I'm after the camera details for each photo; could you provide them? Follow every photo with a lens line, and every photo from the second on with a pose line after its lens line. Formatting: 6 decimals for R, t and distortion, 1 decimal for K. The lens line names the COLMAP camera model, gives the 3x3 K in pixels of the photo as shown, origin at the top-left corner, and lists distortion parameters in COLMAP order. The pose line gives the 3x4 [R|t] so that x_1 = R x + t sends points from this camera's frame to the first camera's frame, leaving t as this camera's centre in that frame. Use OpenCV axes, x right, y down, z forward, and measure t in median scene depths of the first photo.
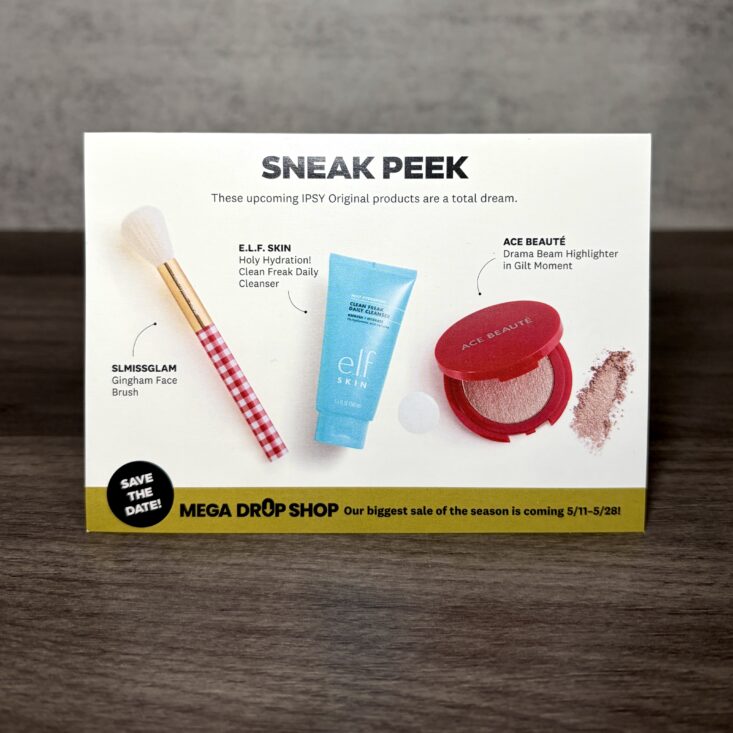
lens RADIAL K [[893.9, 0, 373.5], [0, 893.9, 278.7], [0, 0, 1]] dist [-0.085301, 0.121421]
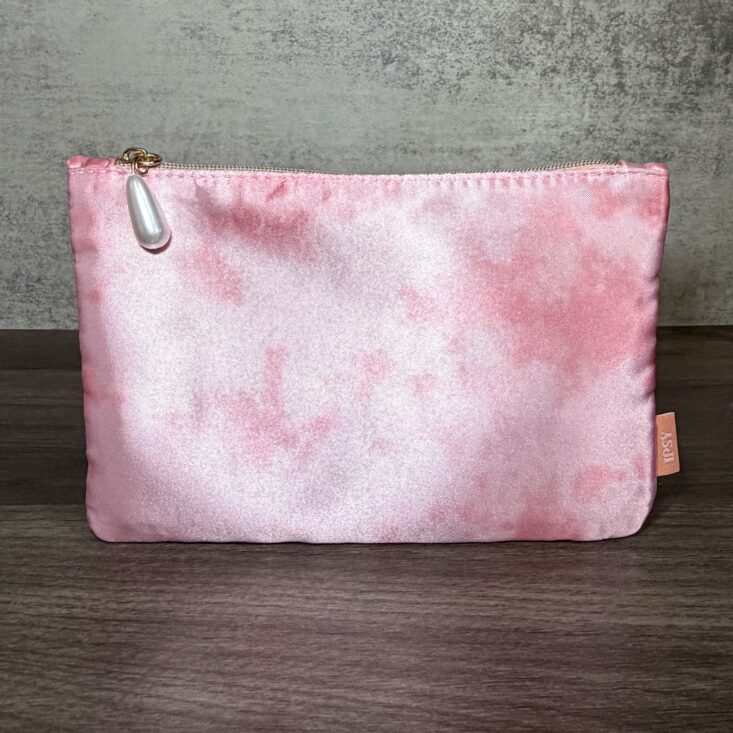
lens RADIAL K [[829.5, 0, 379.0], [0, 829.5, 299.7], [0, 0, 1]] dist [-0.010551, -0.000781]
pose [[0.999233, -0.002125, 0.039109, 0.026584], [0.005523, 0.996193, -0.086998, 0.006061], [-0.038775, 0.087147, 0.995441, -0.204860]]
